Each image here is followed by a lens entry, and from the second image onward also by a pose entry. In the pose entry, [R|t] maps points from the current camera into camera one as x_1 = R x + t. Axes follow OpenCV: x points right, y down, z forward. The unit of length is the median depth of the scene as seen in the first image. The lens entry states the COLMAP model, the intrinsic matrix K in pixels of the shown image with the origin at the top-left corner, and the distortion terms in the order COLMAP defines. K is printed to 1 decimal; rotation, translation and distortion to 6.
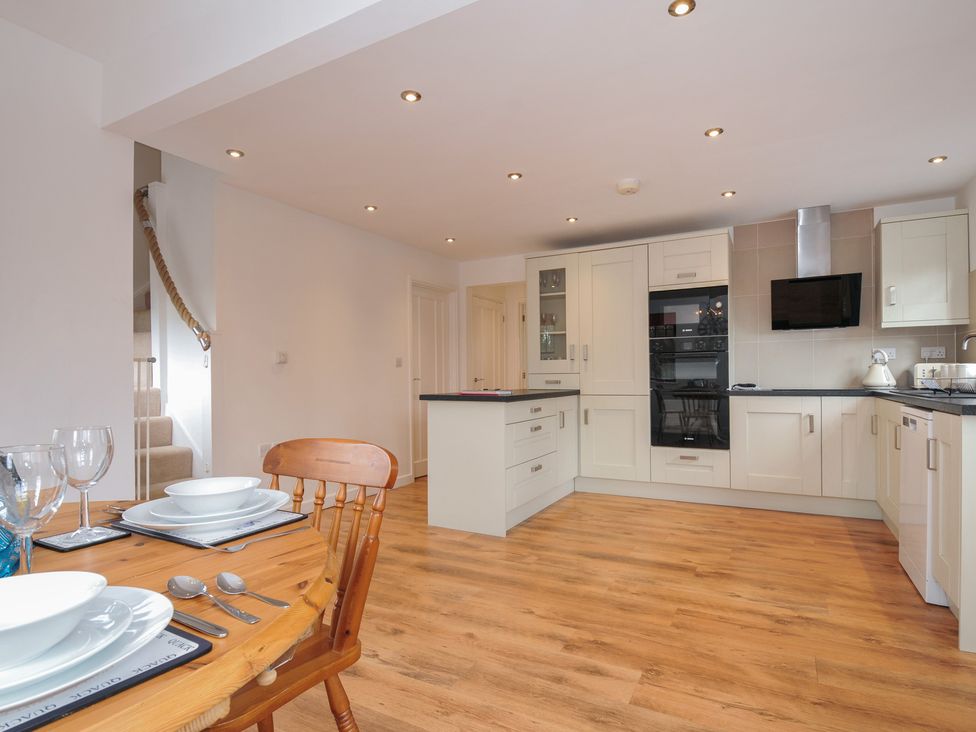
lens RADIAL K [[529.8, 0, 488.1], [0, 529.8, 370.8], [0, 0, 1]] dist [-0.006807, -0.005172]
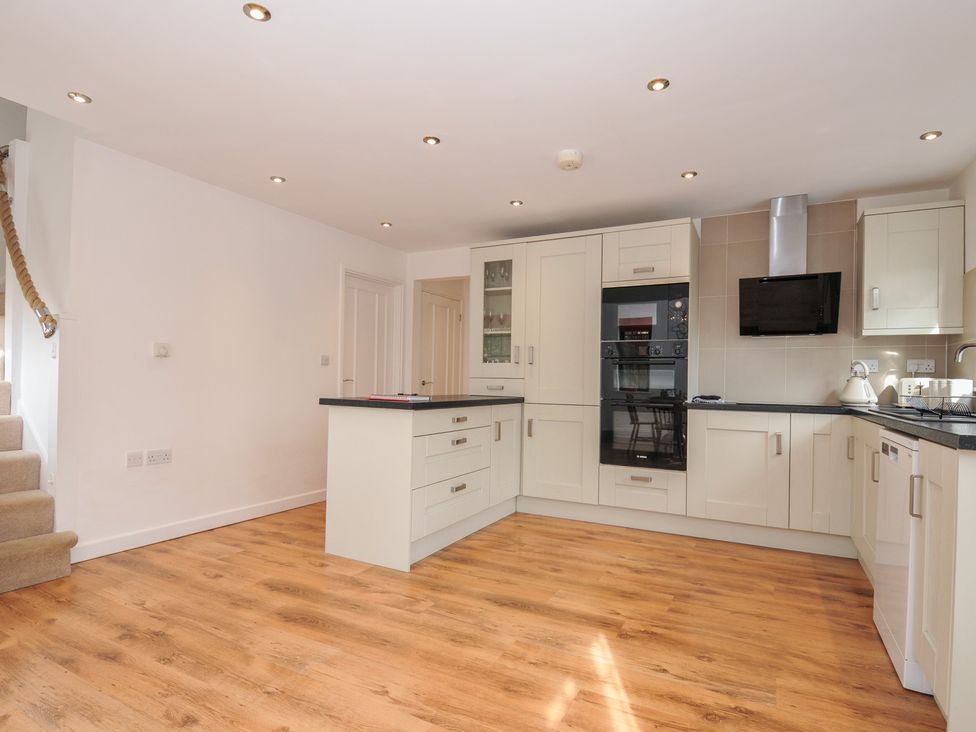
lens RADIAL K [[530.2, 0, 487.3], [0, 530.2, 371.0], [0, 0, 1]] dist [-0.007746, -0.004726]
pose [[0.999499, 0.028152, 0.014486, 0.124278], [-0.028053, 0.999582, -0.007005, -0.000024], [-0.014677, 0.006595, 0.999871, 0.147694]]
